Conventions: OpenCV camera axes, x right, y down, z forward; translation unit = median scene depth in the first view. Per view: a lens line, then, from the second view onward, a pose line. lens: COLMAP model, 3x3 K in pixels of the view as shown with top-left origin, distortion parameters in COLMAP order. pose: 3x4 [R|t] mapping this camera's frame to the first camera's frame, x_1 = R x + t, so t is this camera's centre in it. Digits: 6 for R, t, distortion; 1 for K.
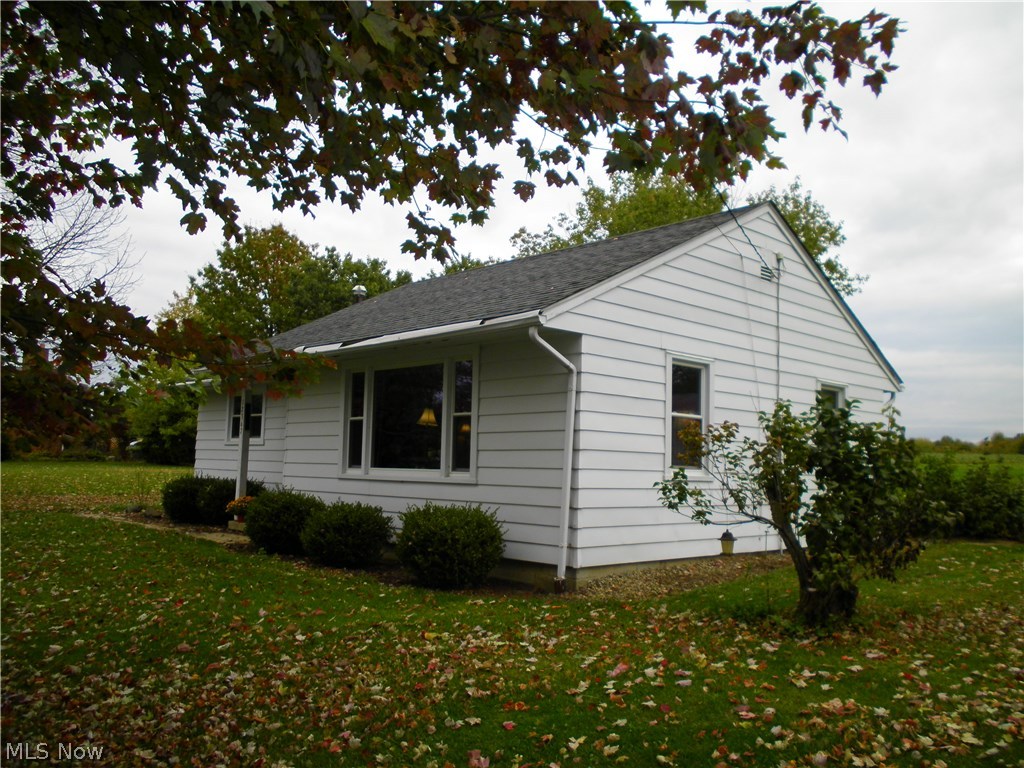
lens RADIAL K [[881.0, 0, 512.0], [0, 881.0, 384.0], [0, 0, 1]] dist [0.034655, 0.001837]
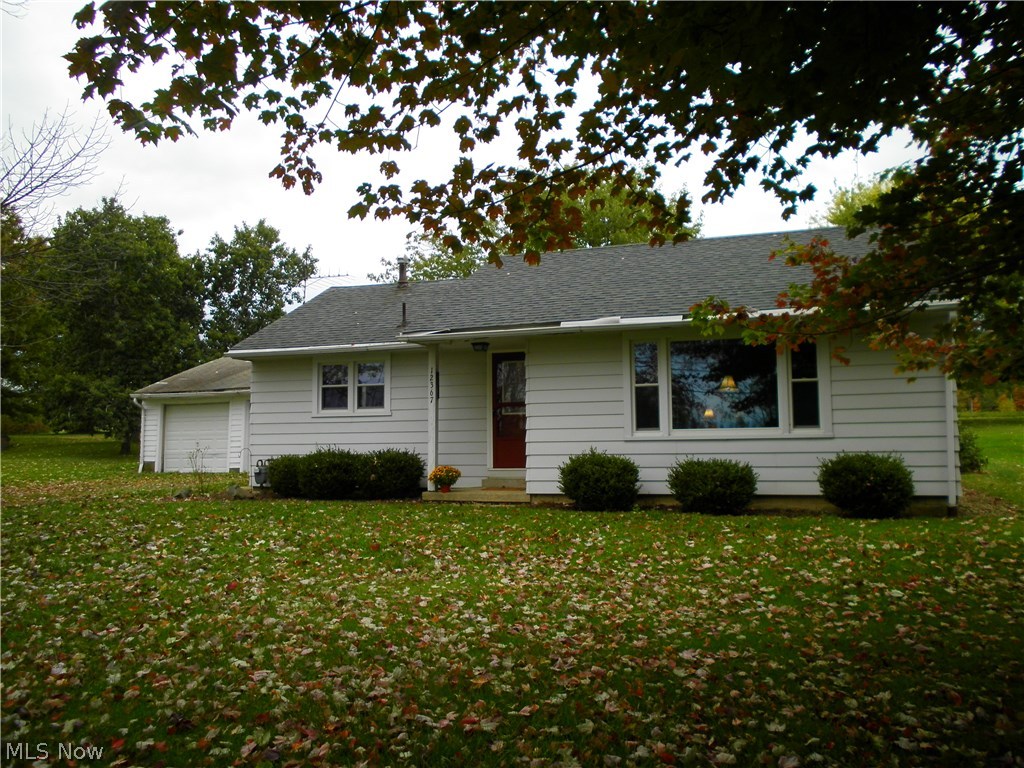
lens RADIAL K [[881.0, 0, 512.0], [0, 881.0, 384.0], [0, 0, 1]] dist [0.034655, 0.001837]
pose [[0.900154, -0.005576, 0.435536, -0.797129], [-0.007365, 0.999580, 0.028020, 0.008739], [-0.435510, -0.028430, 0.899735, 0.088239]]
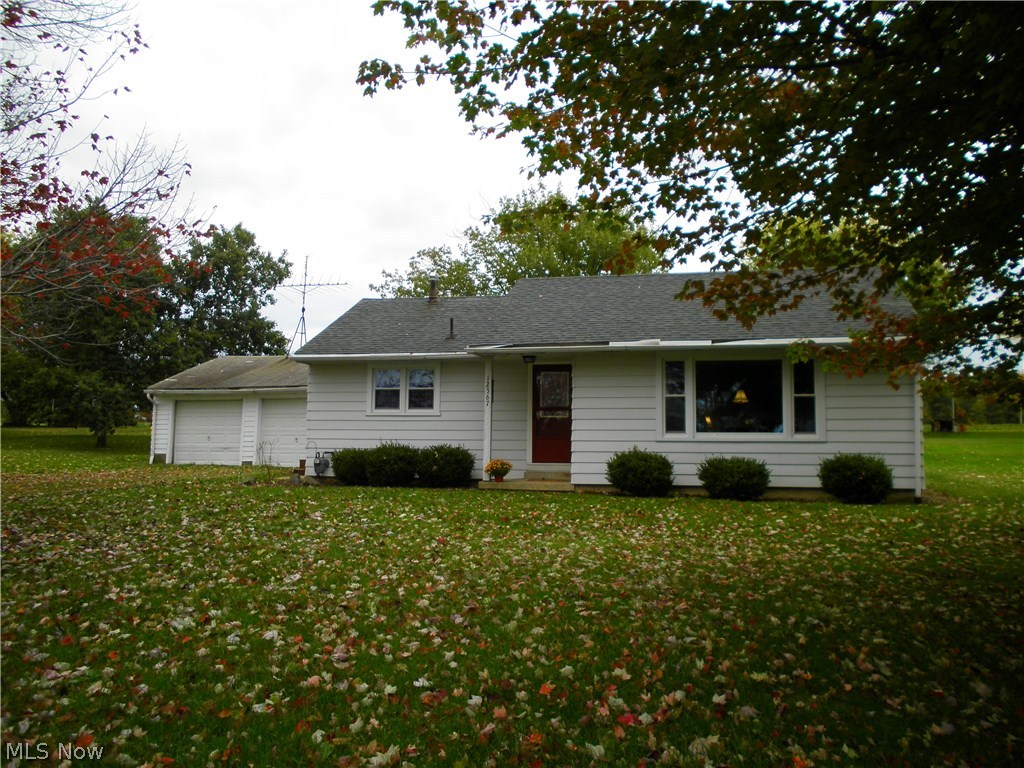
lens RADIAL K [[881.0, 0, 512.0], [0, 881.0, 384.0], [0, 0, 1]] dist [0.034655, 0.001837]
pose [[0.853815, 0.020004, 0.520193, -1.071206], [-0.036517, 0.999101, 0.021516, 0.002116], [-0.519295, -0.037366, 0.853778, -0.007315]]
